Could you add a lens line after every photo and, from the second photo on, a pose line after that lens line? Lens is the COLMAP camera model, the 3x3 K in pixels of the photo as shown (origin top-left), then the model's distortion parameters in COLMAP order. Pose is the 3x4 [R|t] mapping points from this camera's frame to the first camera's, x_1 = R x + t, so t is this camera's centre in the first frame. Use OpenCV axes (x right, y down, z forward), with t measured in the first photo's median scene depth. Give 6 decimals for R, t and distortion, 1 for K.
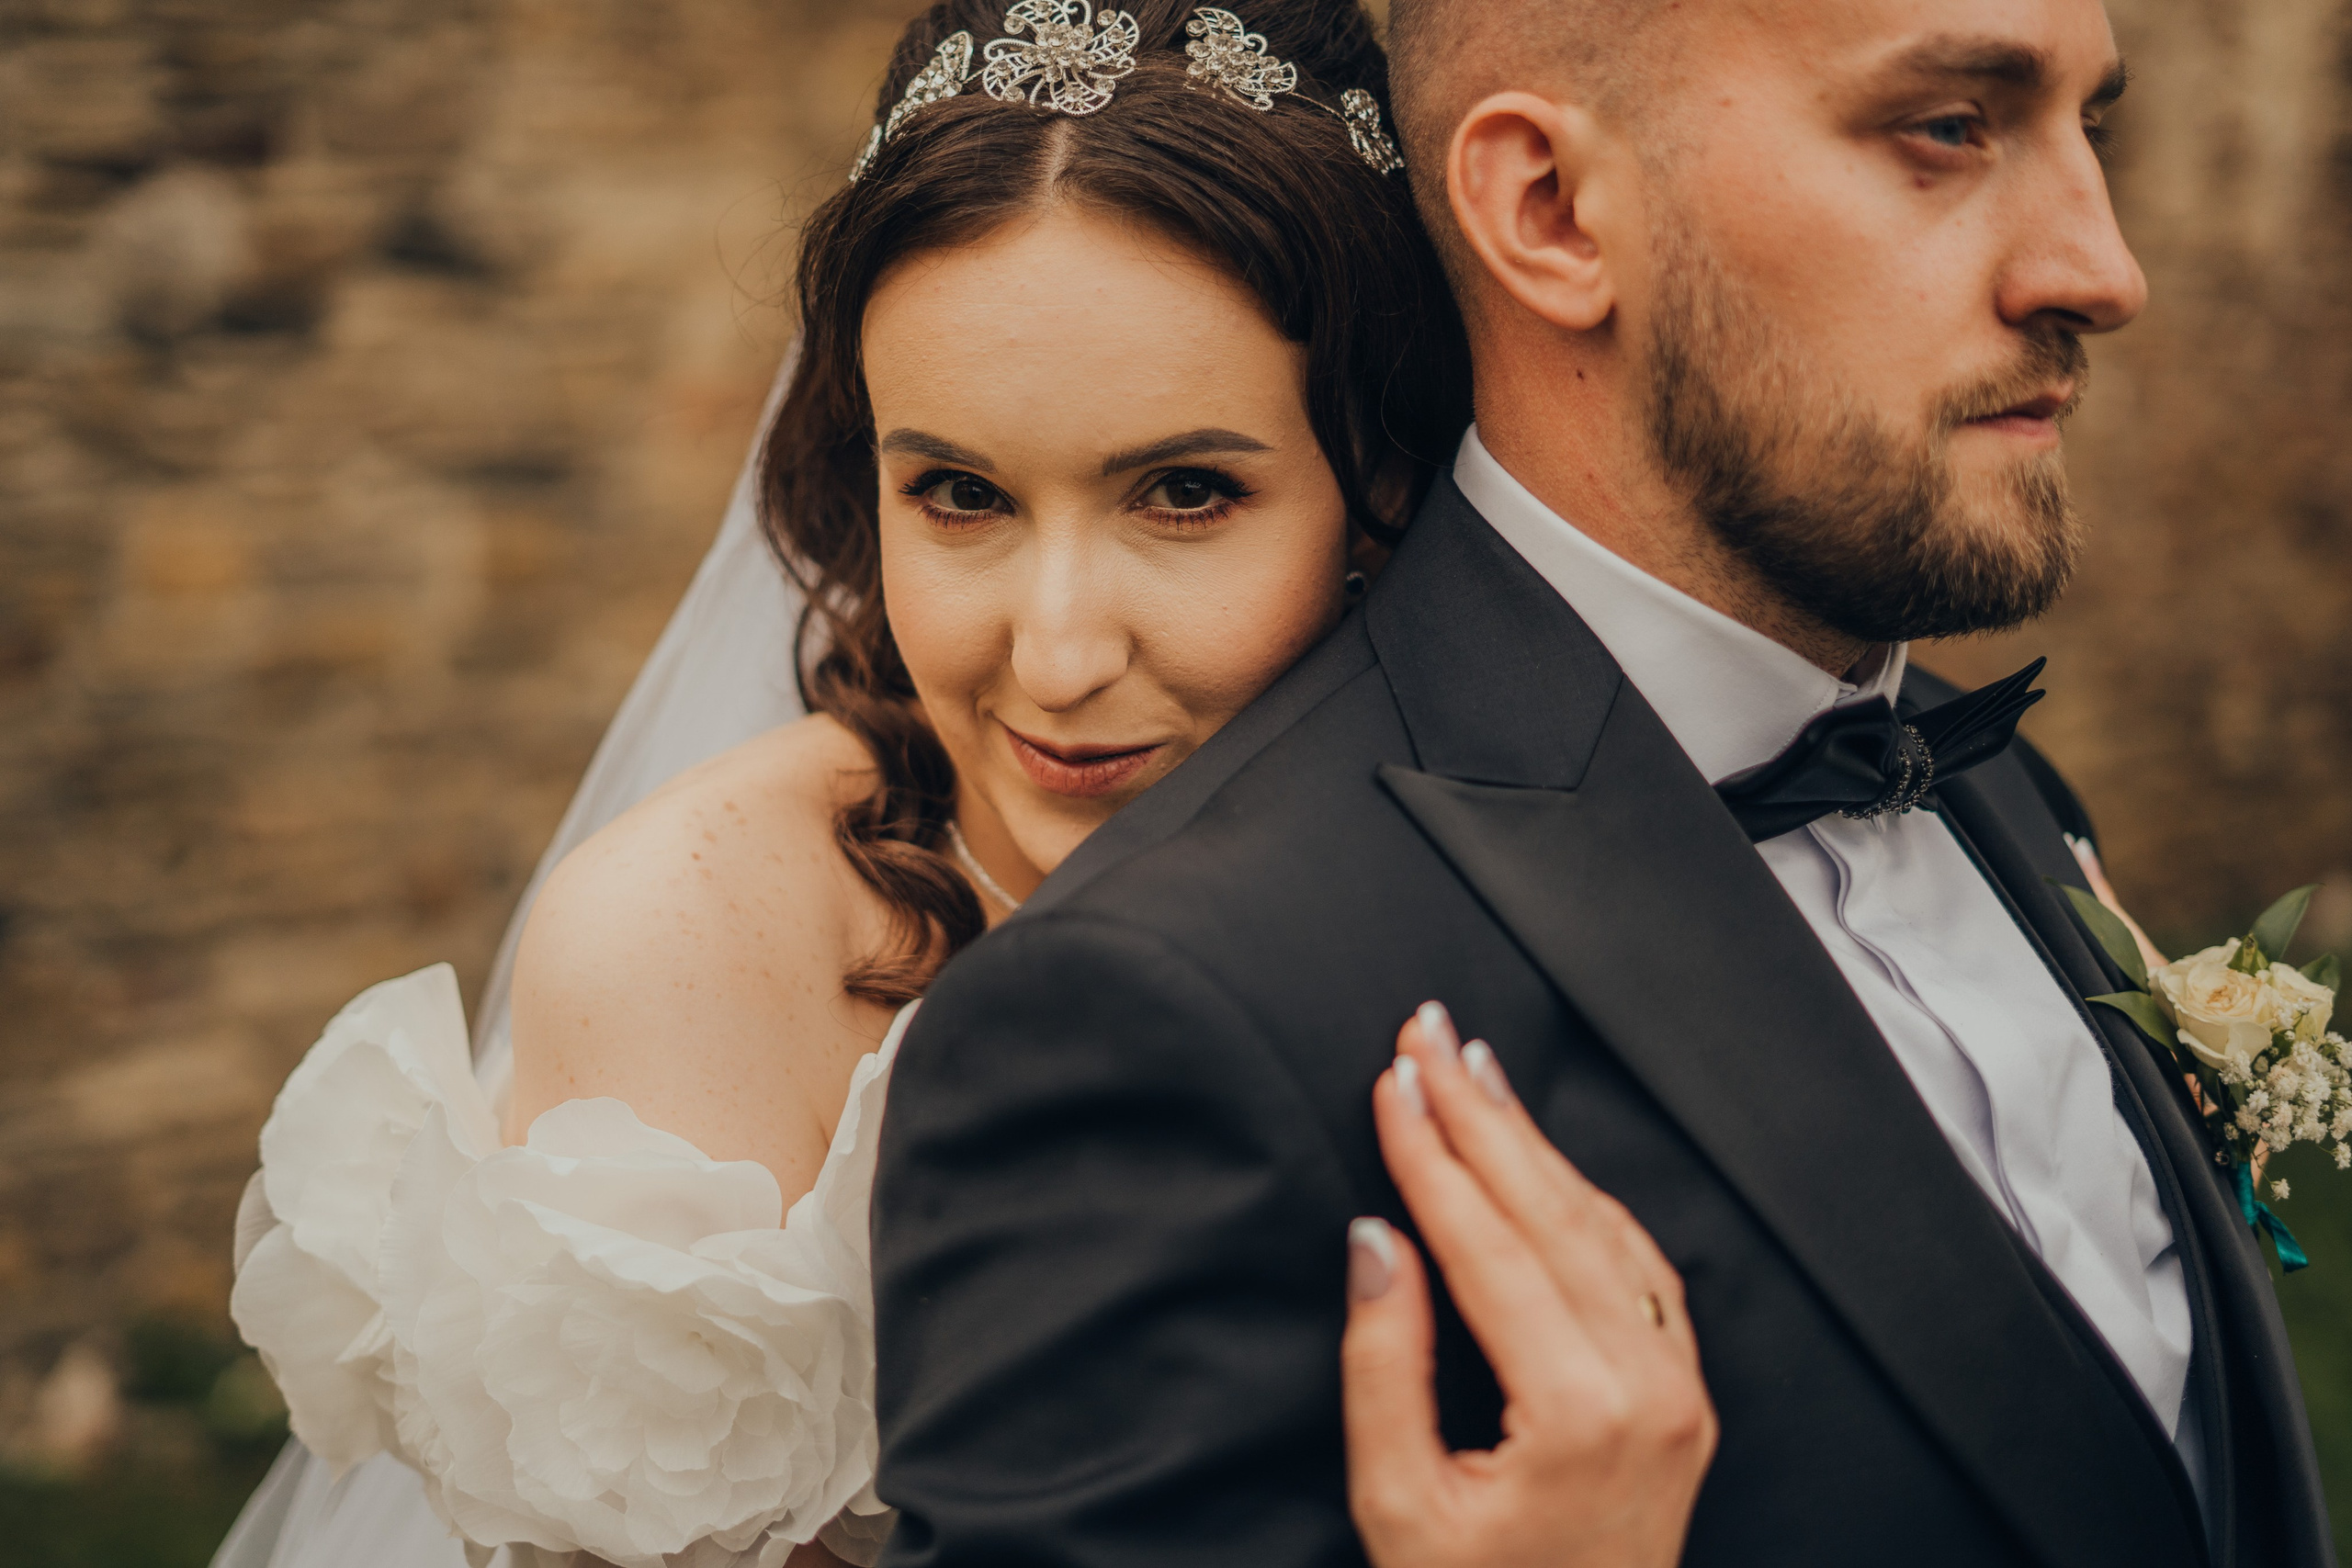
lens RADIAL K [[3459.4, 0, 1176.0], [0, 3459.4, 784.0], [0, 0, 1]] dist [-0.010393, 0.077466]
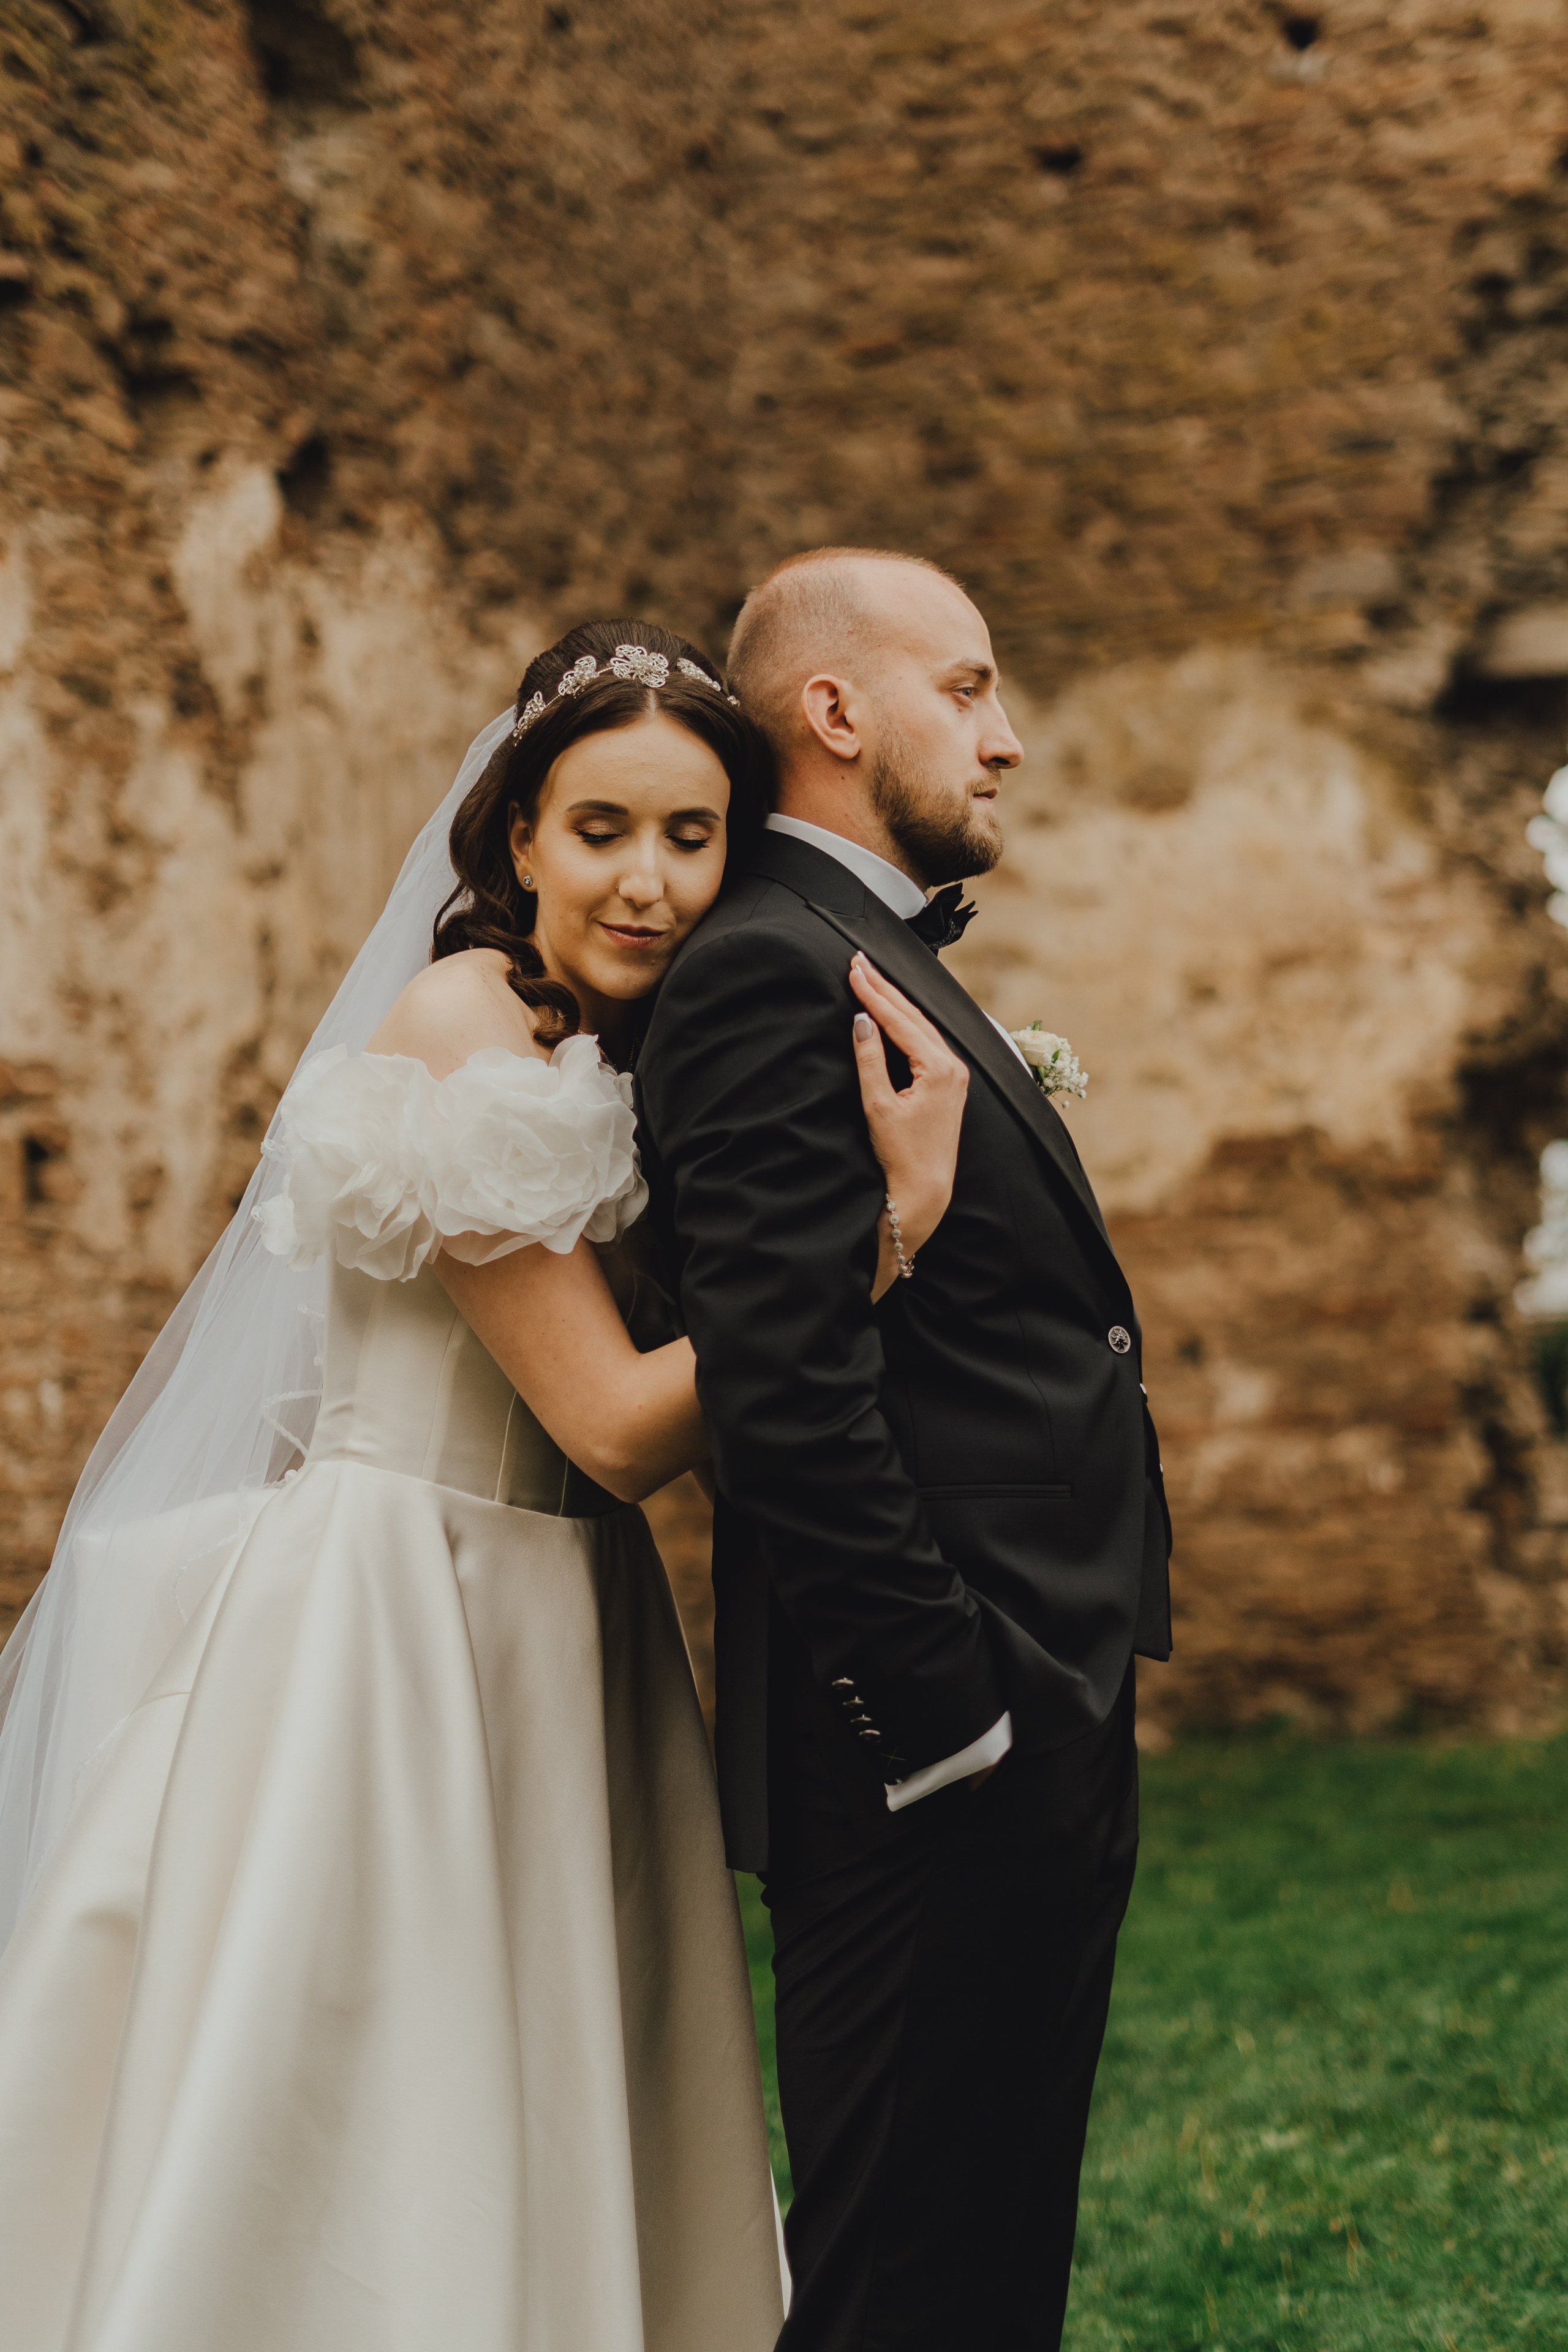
lens RADIAL K [[3459.7, 0, 784.0], [0, 3459.7, 1176.0], [0, 0, 1]] dist [-0.010393, 0.077466]
pose [[0.928101, -0.018187, 0.371885, -0.981696], [0.066072, 0.990999, -0.116431, 0.527284], [-0.366420, 0.132631, 0.920948, -1.517954]]
